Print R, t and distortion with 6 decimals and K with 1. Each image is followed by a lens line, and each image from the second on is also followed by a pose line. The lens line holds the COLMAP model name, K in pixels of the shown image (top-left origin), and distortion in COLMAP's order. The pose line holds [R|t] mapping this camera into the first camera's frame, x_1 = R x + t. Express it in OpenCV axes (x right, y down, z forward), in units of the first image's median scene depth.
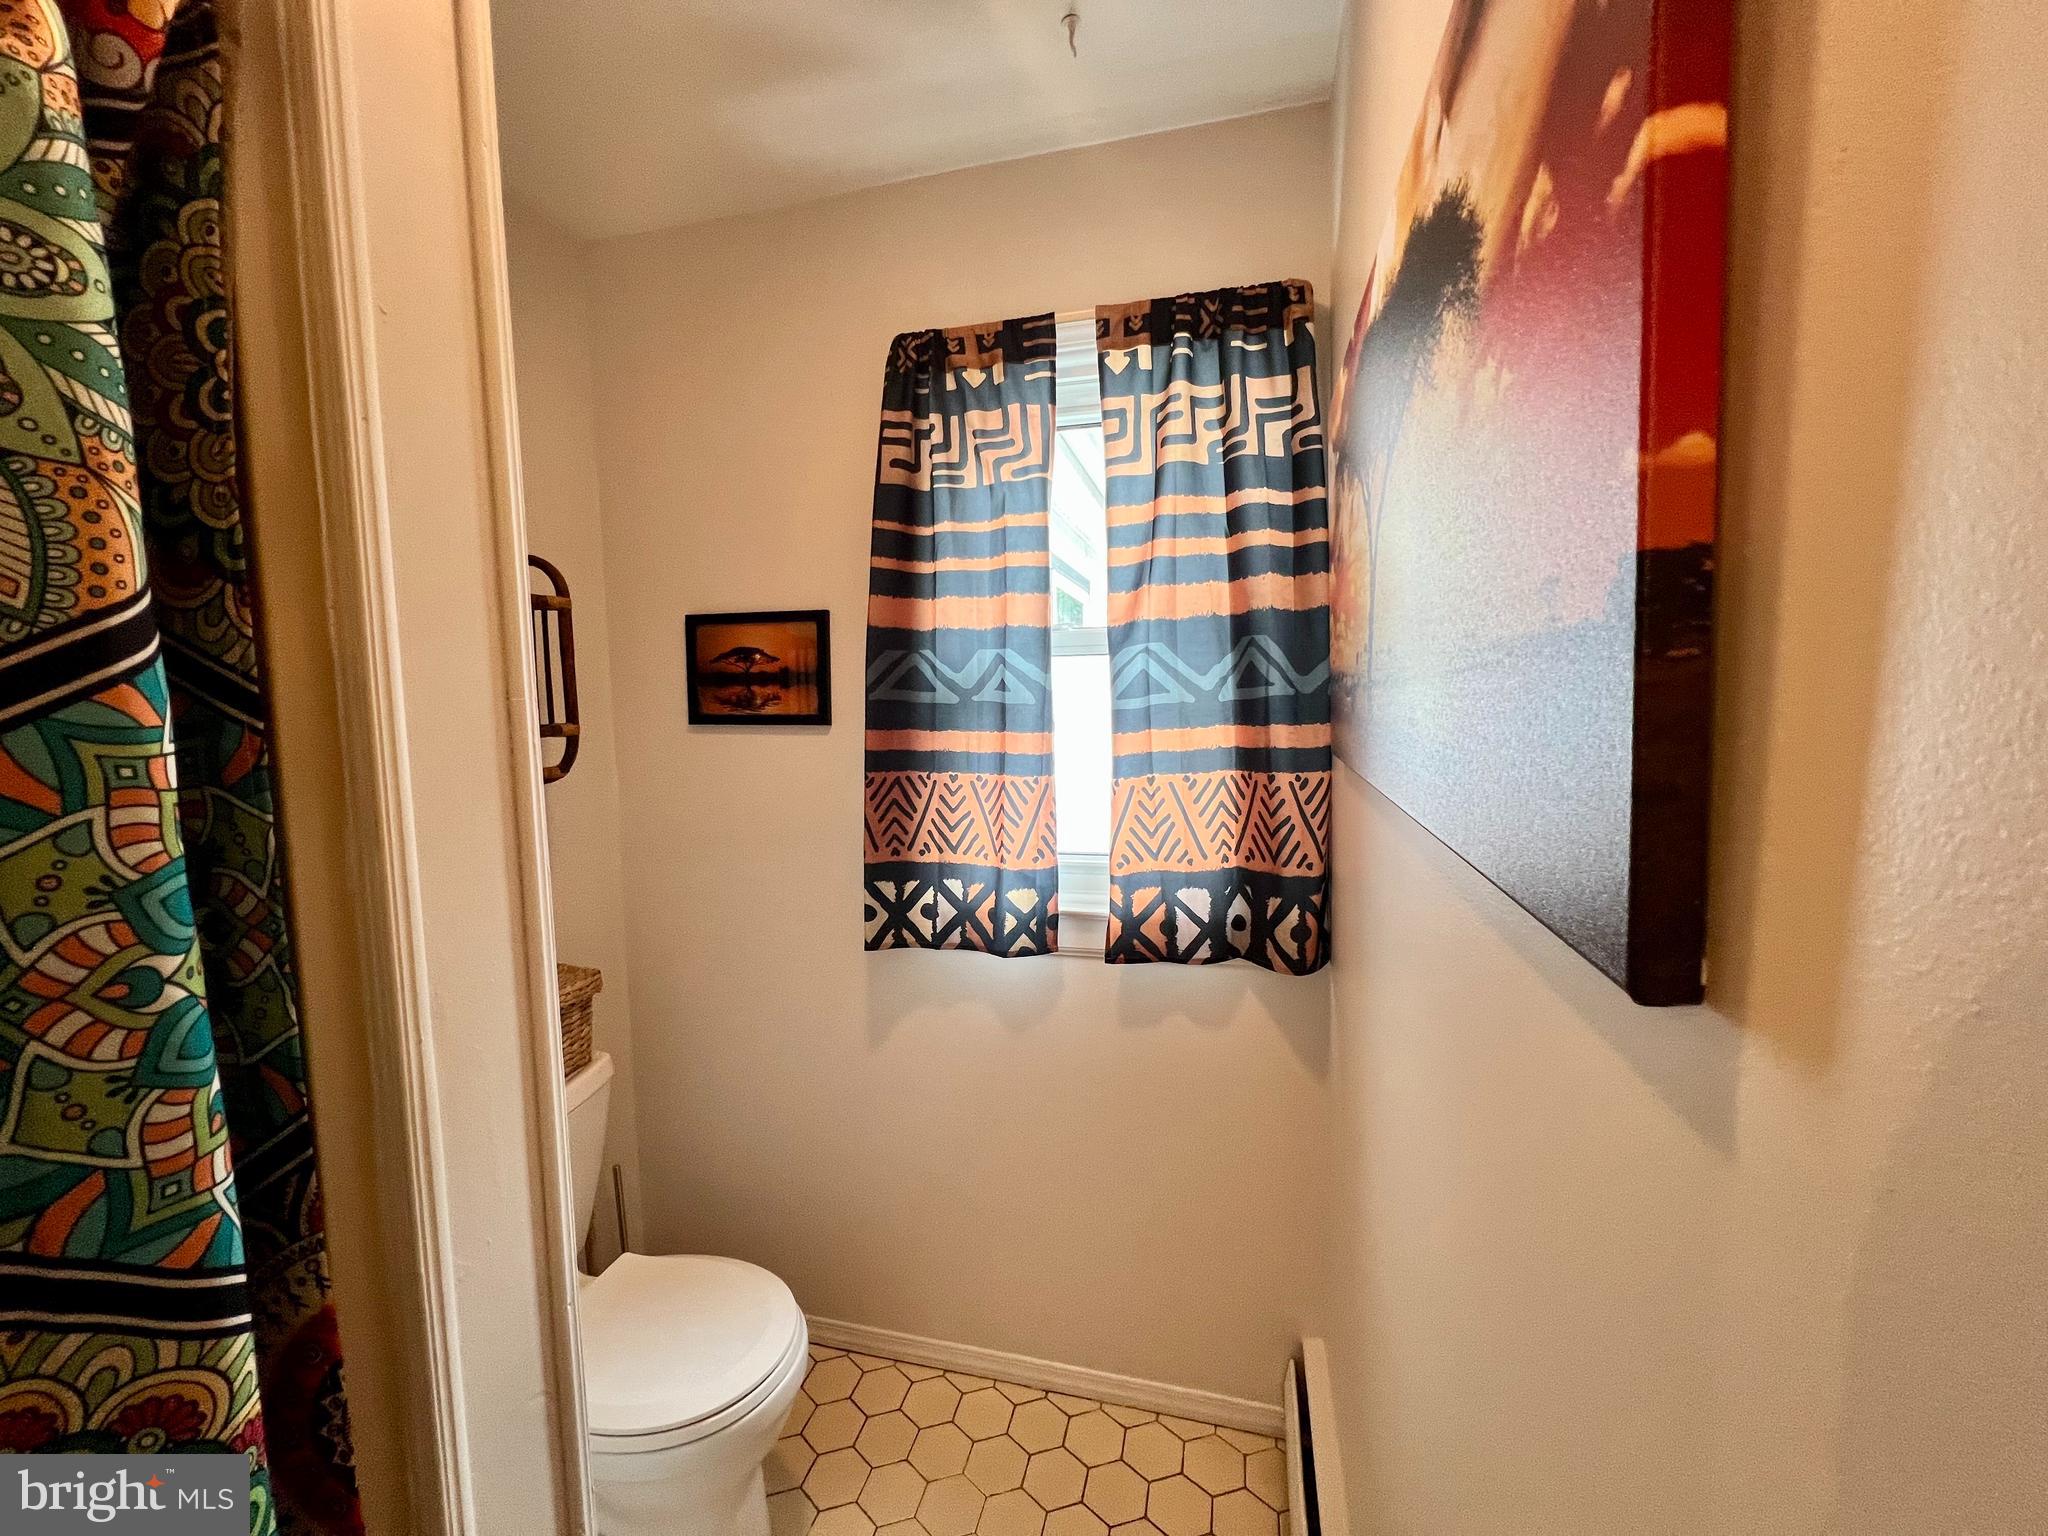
lens RADIAL K [[823.3, 0, 1019.3], [0, 823.3, 761.5], [0, 0, 1]] dist [-0.003032, 0.000745]
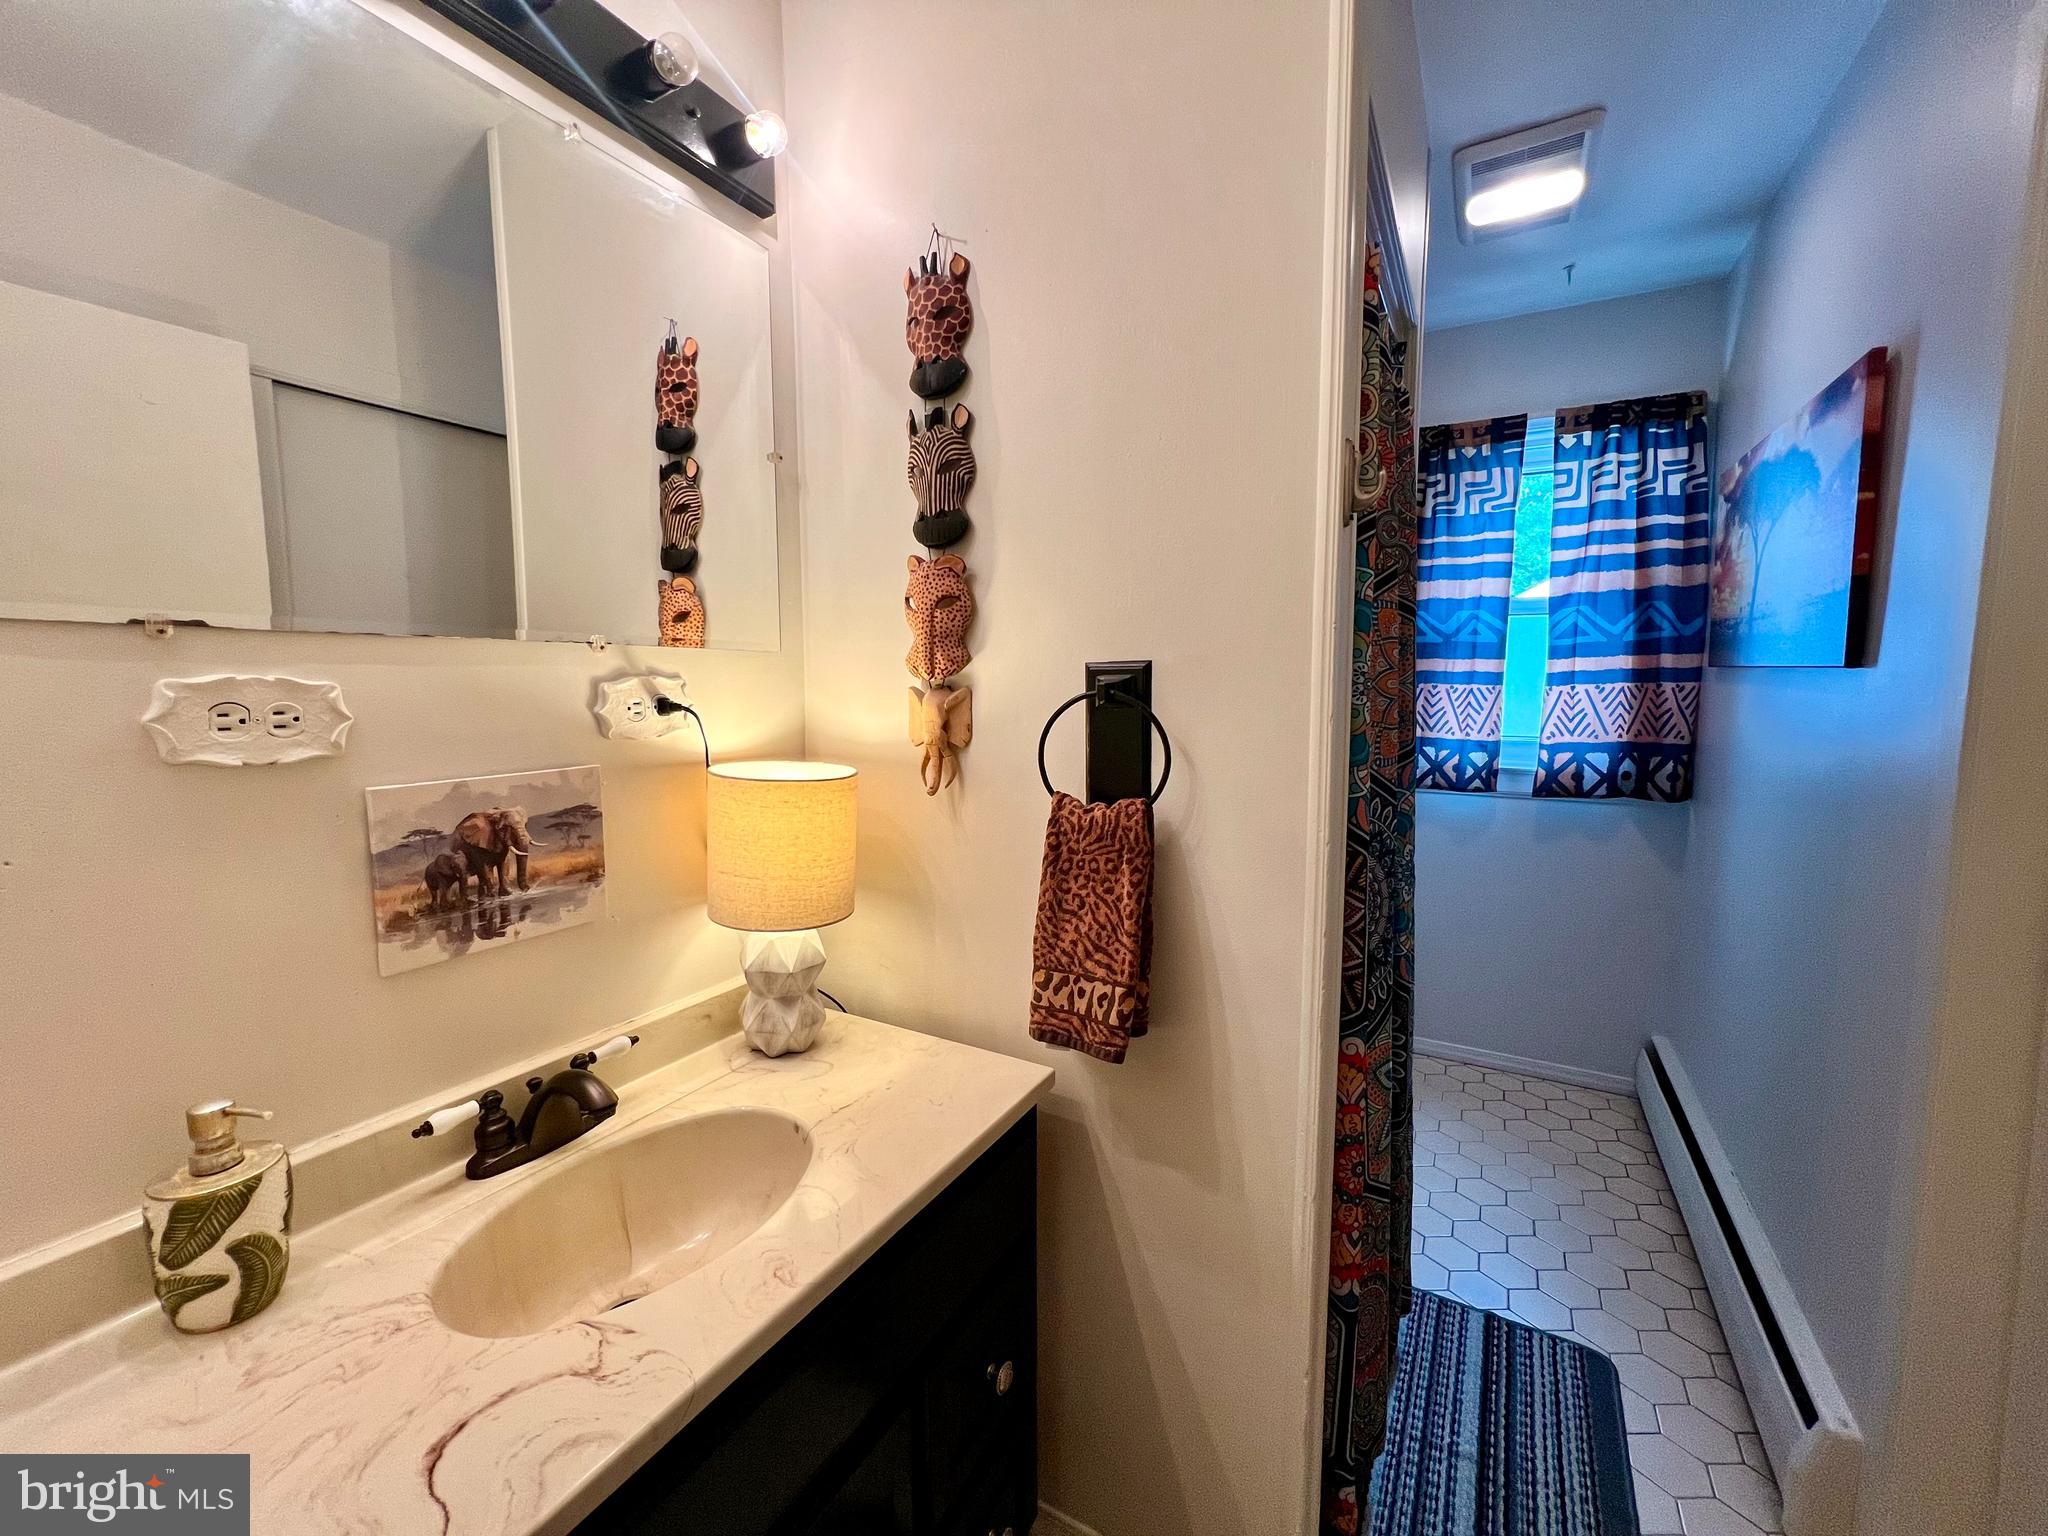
lens RADIAL K [[823.3, 0, 1018.1], [0, 823.3, 762.2], [0, 0, 1]] dist [-0.003032, 0.000745]
pose [[0.967601, 0.044530, -0.248525, -0.515171], [-0.037716, 0.998772, 0.032113, 0.163649], [0.249650, -0.021699, 0.968093, -0.923389]]
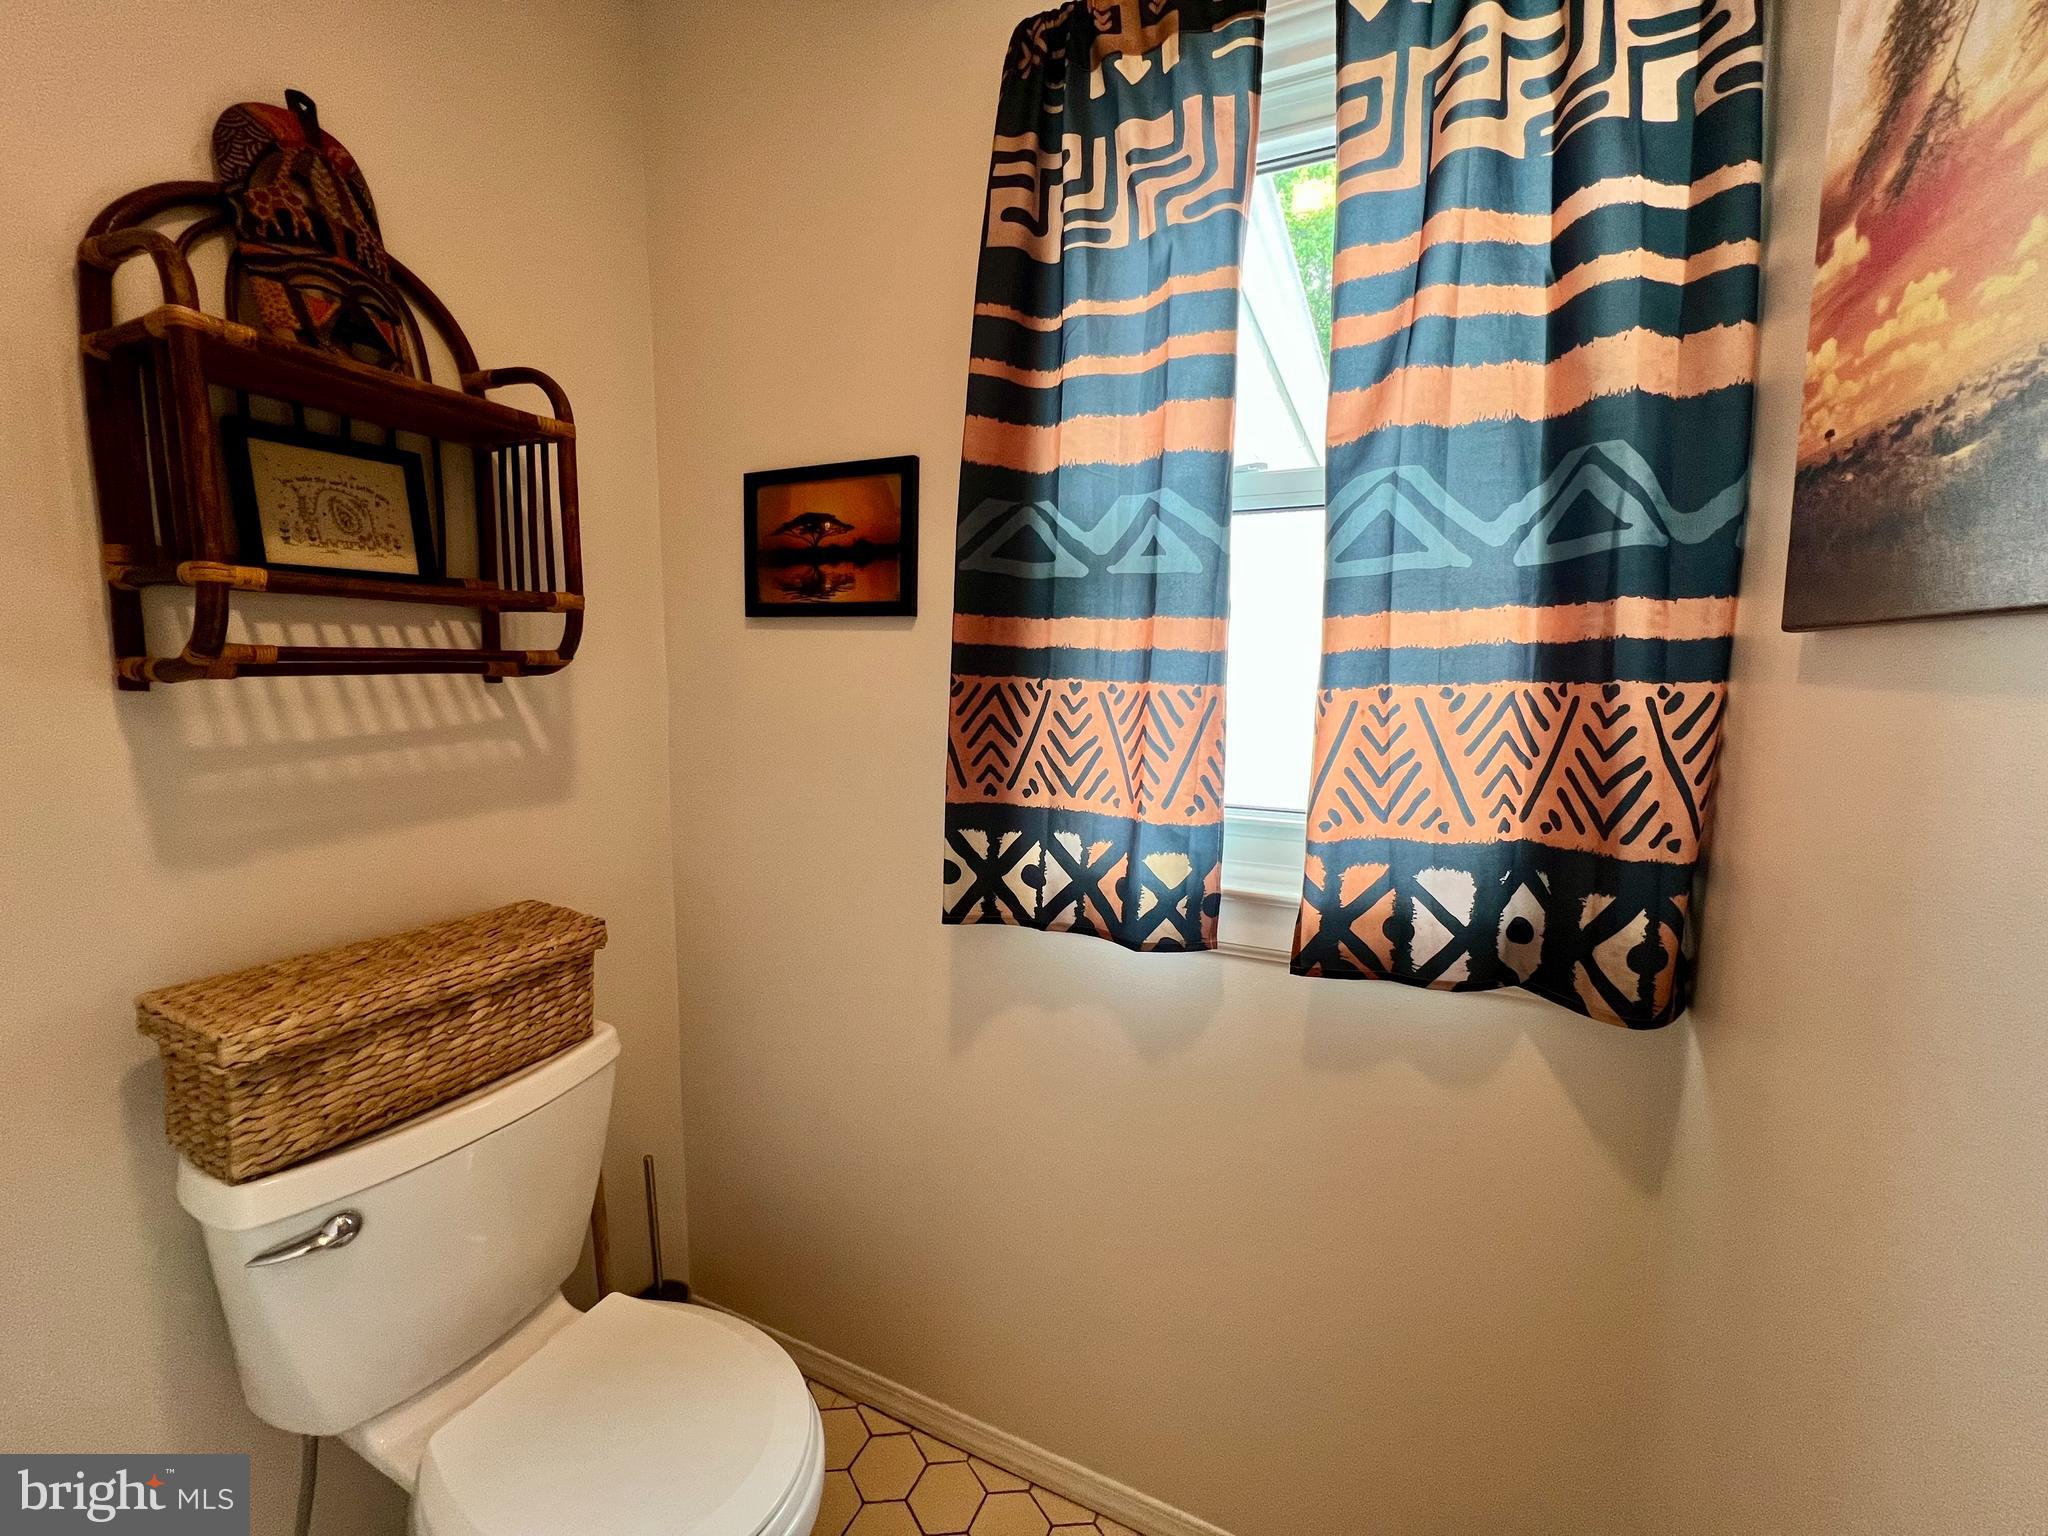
lens RADIAL K [[823.3, 0, 1017.6], [0, 823.3, 763.9], [0, 0, 1]] dist [-0.003032, 0.000745]
pose [[0.982268, 0.049620, -0.180796, 0.000769], [-0.043421, 0.998330, 0.038092, 0.063854], [0.182385, -0.029566, 0.982783, 0.327685]]
